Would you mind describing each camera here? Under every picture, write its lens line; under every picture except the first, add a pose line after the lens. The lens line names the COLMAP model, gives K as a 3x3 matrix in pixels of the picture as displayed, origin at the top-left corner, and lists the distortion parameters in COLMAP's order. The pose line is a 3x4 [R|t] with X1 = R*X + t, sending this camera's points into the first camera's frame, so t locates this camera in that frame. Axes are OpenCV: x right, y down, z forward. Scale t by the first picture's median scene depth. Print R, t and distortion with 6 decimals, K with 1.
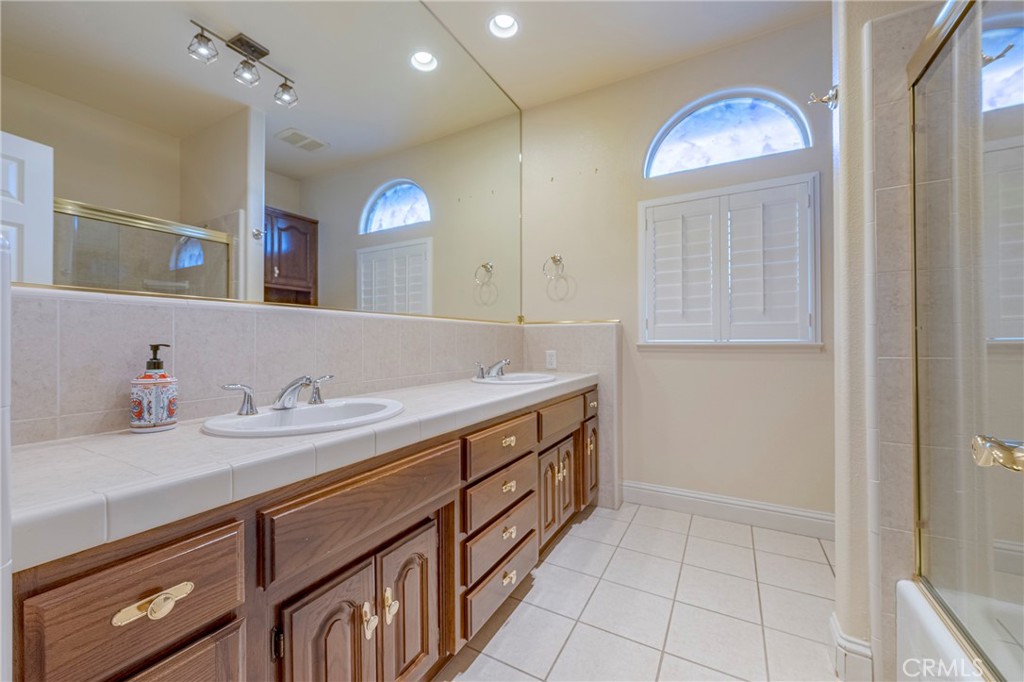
lens RADIAL K [[402.4, 0, 513.7], [0, 402.4, 340.8], [0, 0, 1]] dist [-0.001059, 0.000089]
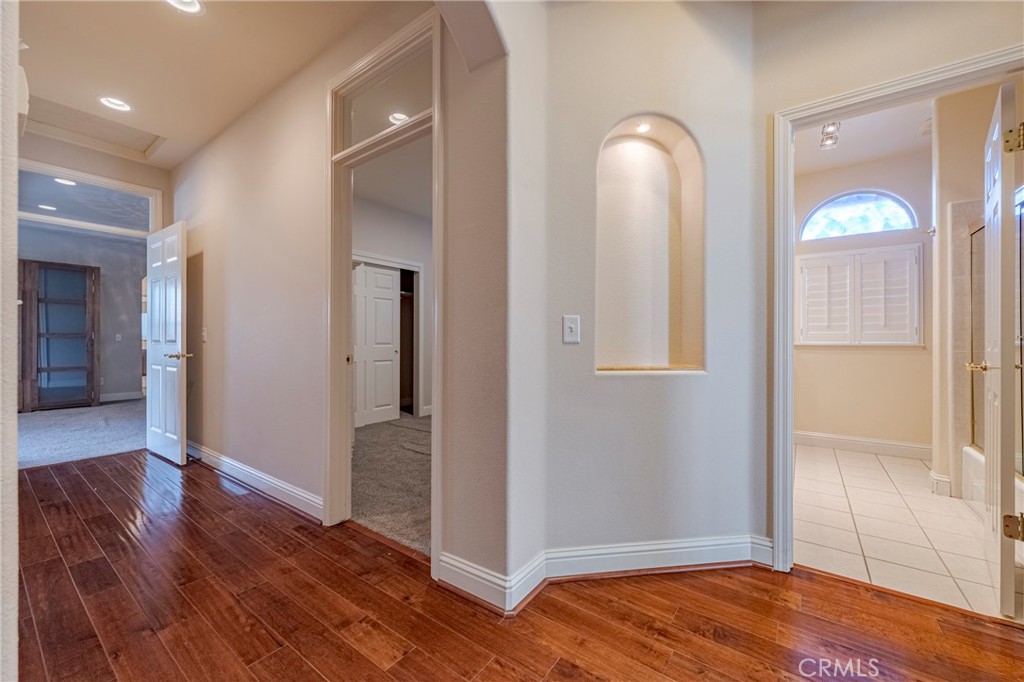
lens RADIAL K [[402.4, 0, 515.1], [0, 402.4, 339.4], [0, 0, 1]] dist [-0.001059, 0.000089]
pose [[0.991678, 0.004862, -0.128651, -0.640483], [-0.004939, 0.999988, -0.000277, -0.005920], [0.128648, 0.000910, 0.991690, -0.797091]]
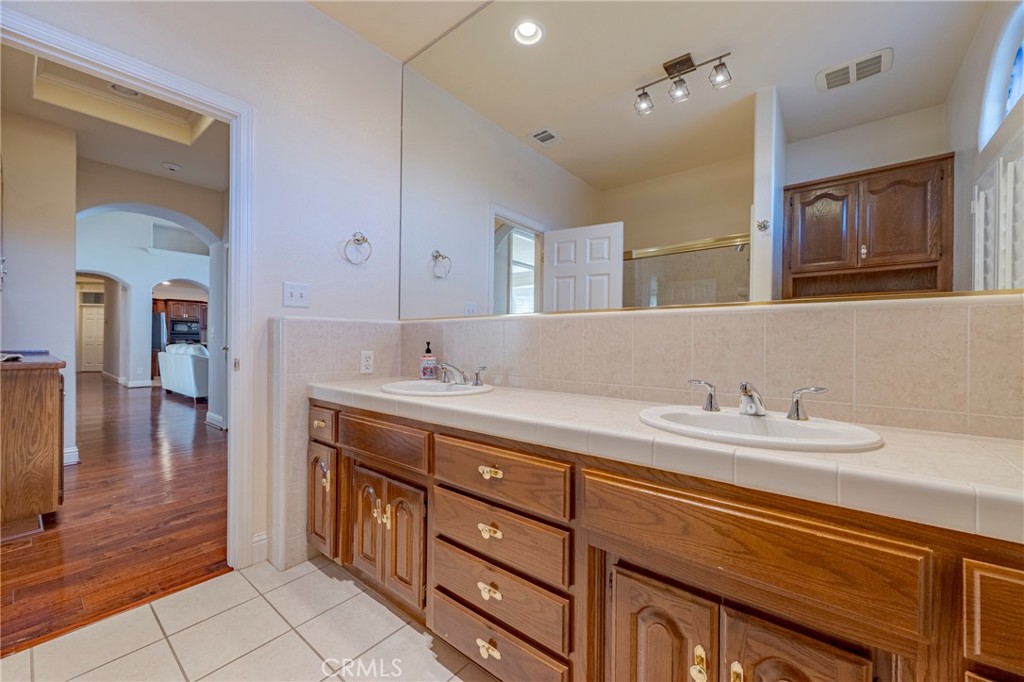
lens RADIAL K [[402.4, 0, 517.3], [0, 402.4, 341.4], [0, 0, 1]] dist [-0.001059, 0.000089]
pose [[-0.171254, 0.008746, -0.985188, 1.515846], [-0.000657, 0.999959, 0.008992, -0.016171], [0.985227, 0.002187, -0.171241, 2.431173]]
